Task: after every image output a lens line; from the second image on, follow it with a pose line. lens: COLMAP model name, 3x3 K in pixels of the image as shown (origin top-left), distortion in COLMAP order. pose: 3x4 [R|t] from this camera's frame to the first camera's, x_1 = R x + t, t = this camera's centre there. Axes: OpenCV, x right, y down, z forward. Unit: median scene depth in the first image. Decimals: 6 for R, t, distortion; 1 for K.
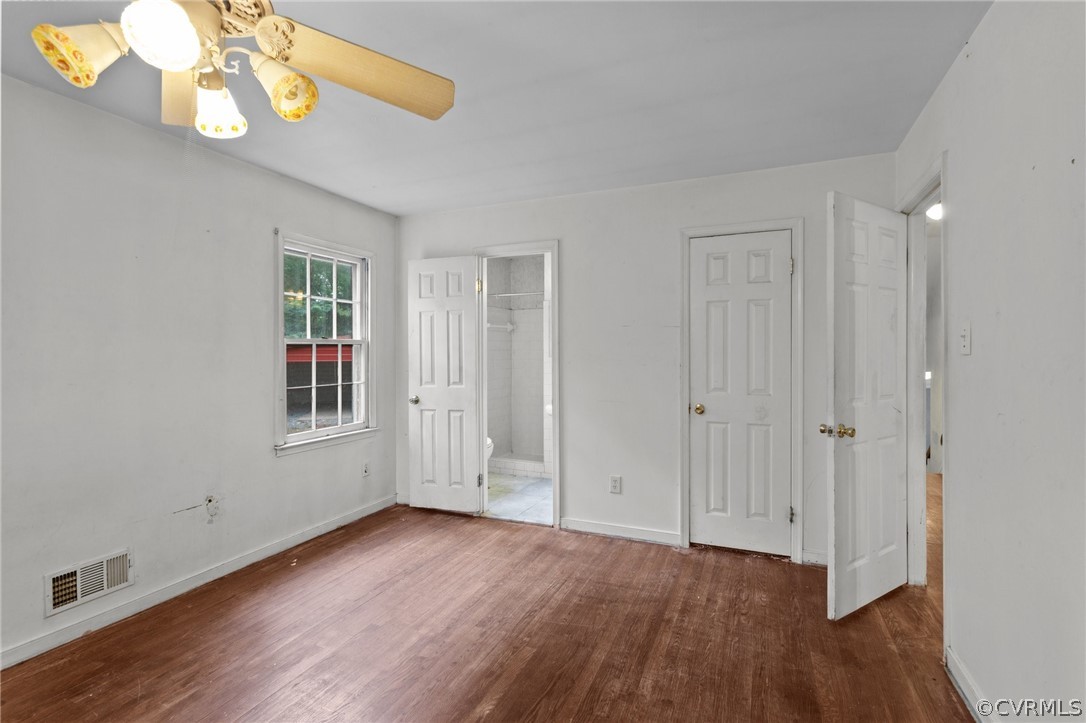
lens RADIAL K [[518.3, 0, 543.3], [0, 518.3, 358.5], [0, 0, 1]] dist [-0.017160, -0.000708]
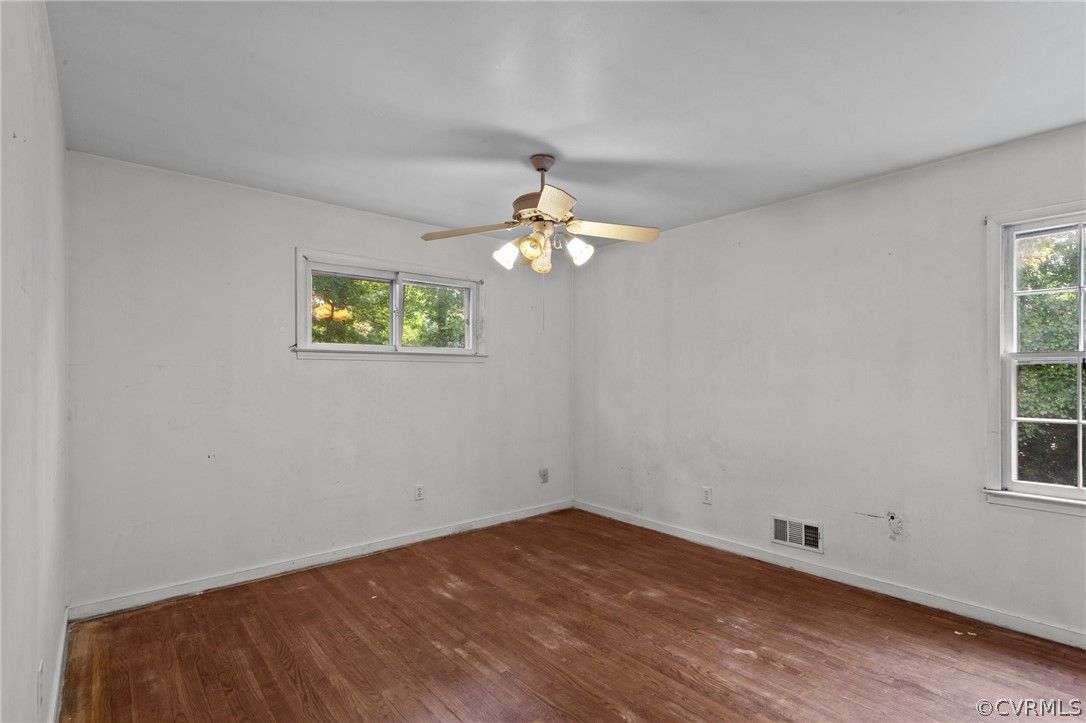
lens RADIAL K [[518.3, 0, 543.9], [0, 518.3, 365.5], [0, 0, 1]] dist [-0.017160, -0.000708]
pose [[-0.478218, -0.008226, -0.878203, 0.601945], [-0.003974, 0.999966, -0.007202, -0.016093], [0.878232, 0.000046, -0.478234, 0.906315]]
